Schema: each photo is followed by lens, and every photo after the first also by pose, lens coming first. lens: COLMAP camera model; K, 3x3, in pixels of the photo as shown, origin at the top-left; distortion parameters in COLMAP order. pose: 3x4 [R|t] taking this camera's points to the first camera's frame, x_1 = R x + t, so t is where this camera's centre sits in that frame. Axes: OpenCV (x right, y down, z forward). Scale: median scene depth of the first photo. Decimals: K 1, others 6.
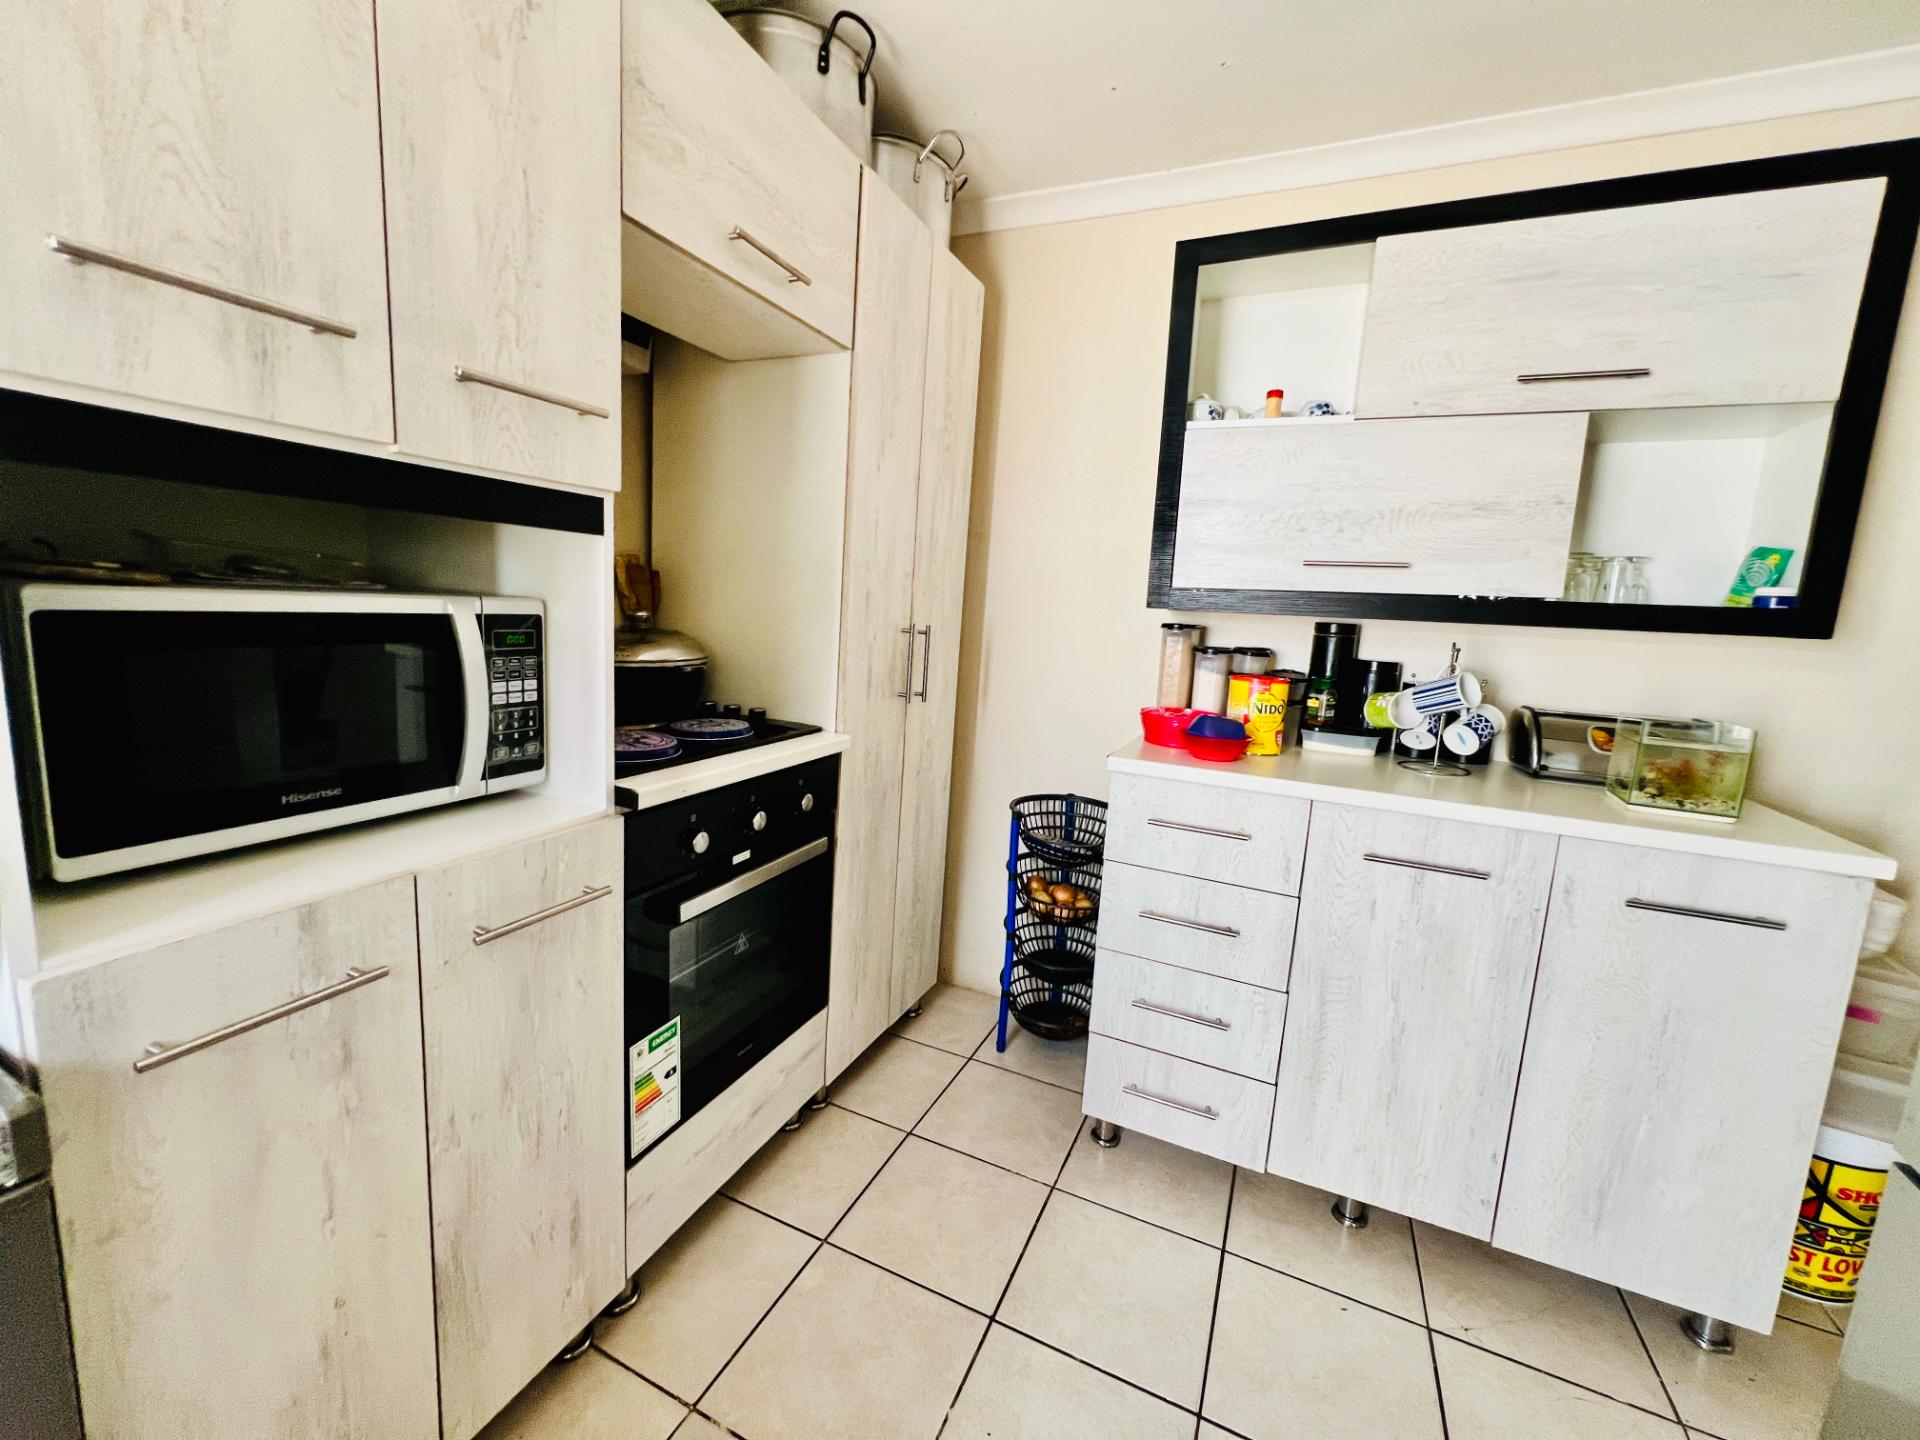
lens RADIAL K [[770.0, 0, 958.9], [0, 770.0, 717.8], [0, 0, 1]] dist [-0.002617, 0.001306]
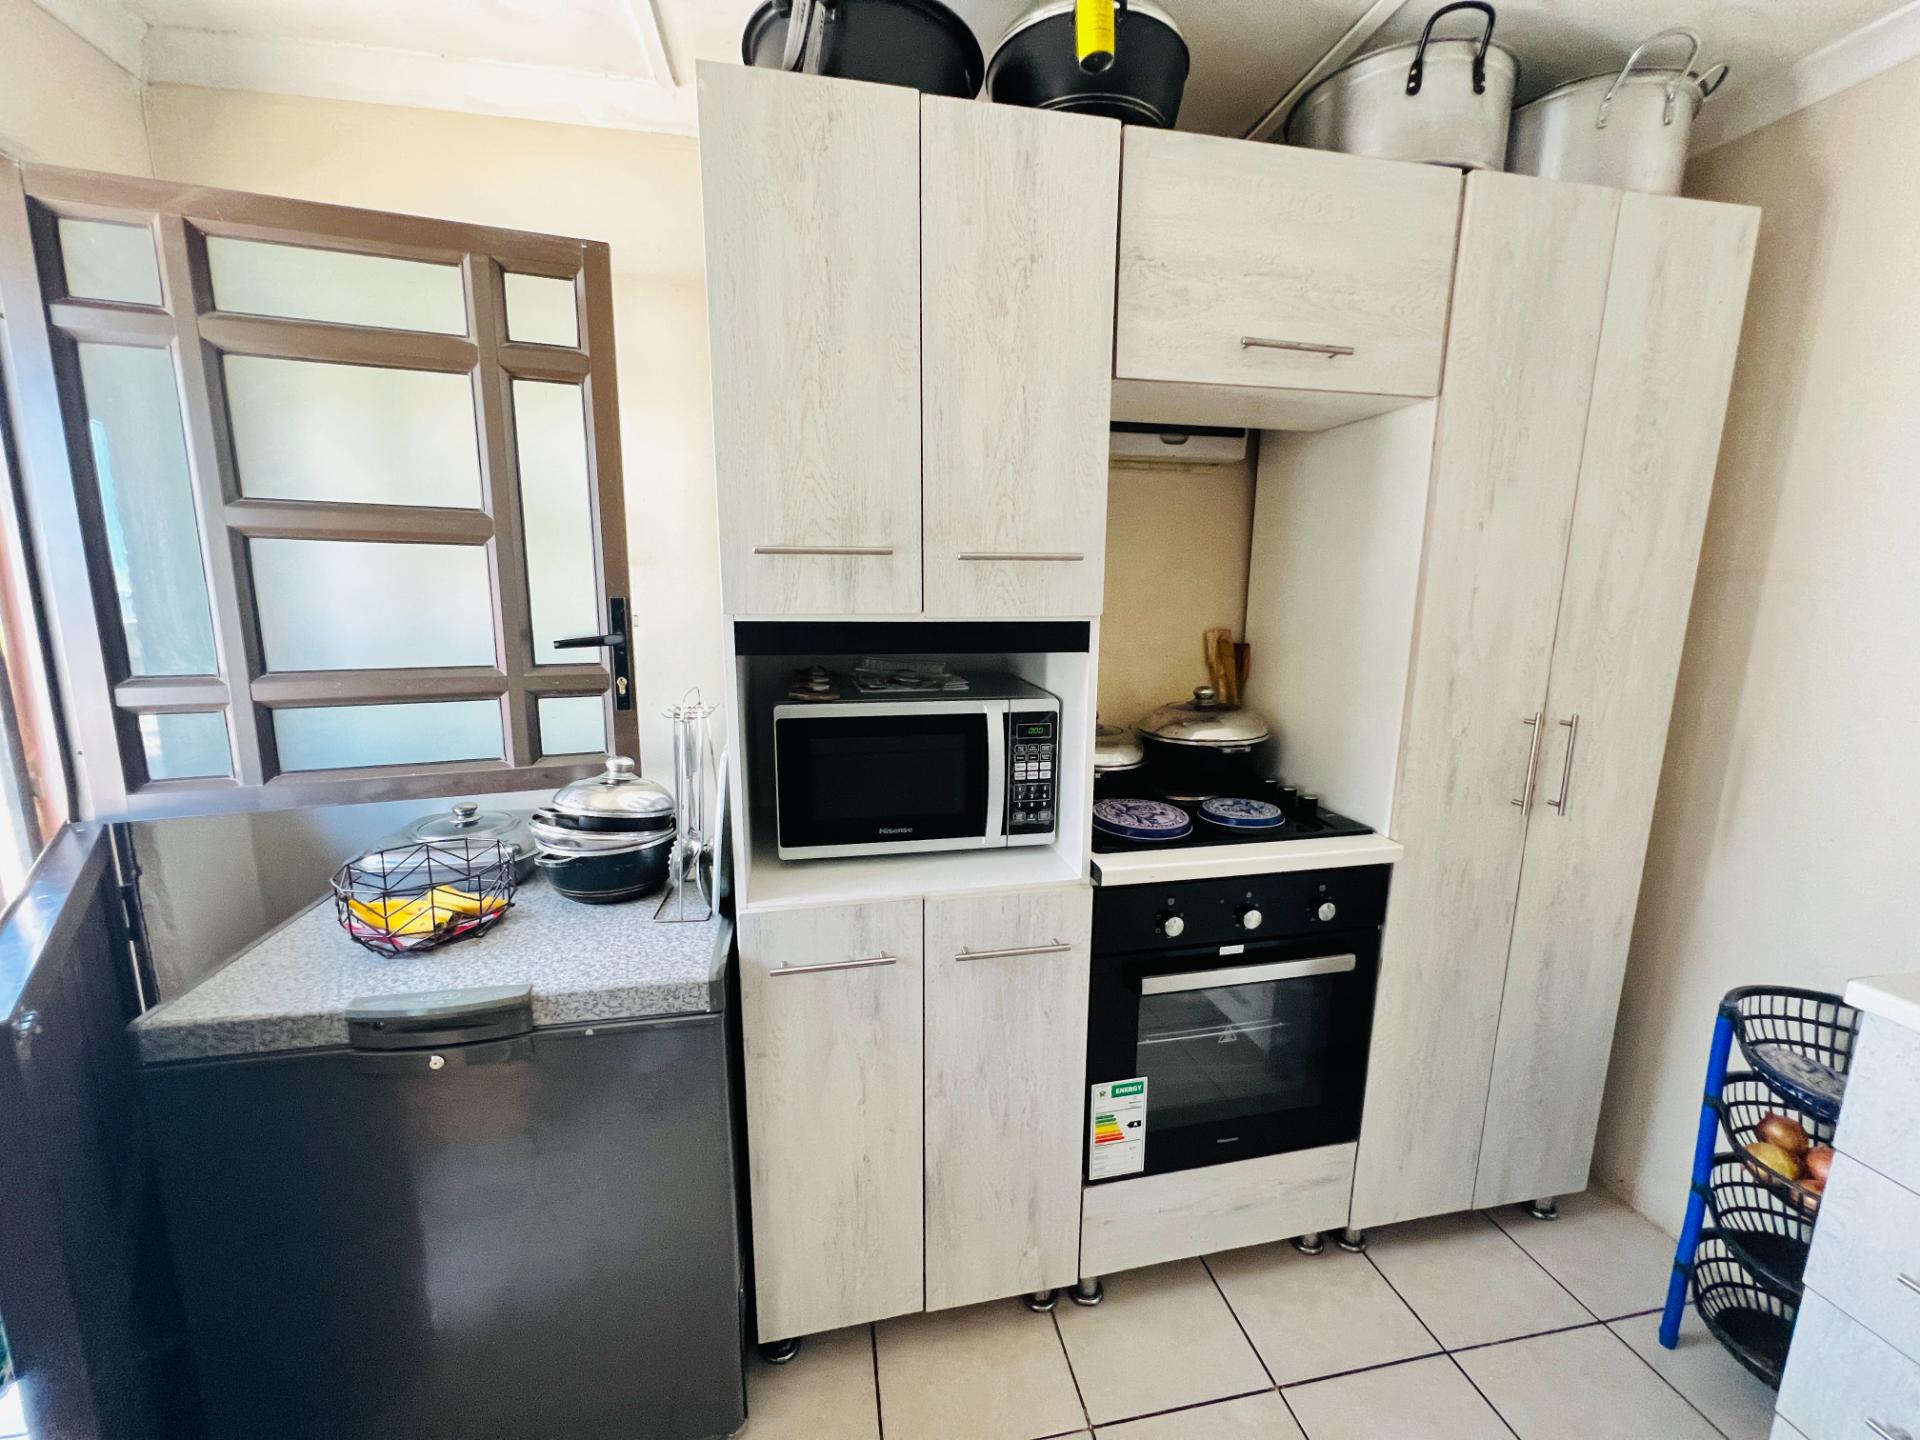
lens RADIAL K [[769.4, 0, 958.2], [0, 769.4, 717.7], [0, 0, 1]] dist [-0.001832, 0.000520]
pose [[0.581748, 0.083951, -0.809025, 0.283895], [-0.093544, 0.994965, 0.035981, -0.117395], [0.807972, 0.054747, 0.586672, 0.109394]]
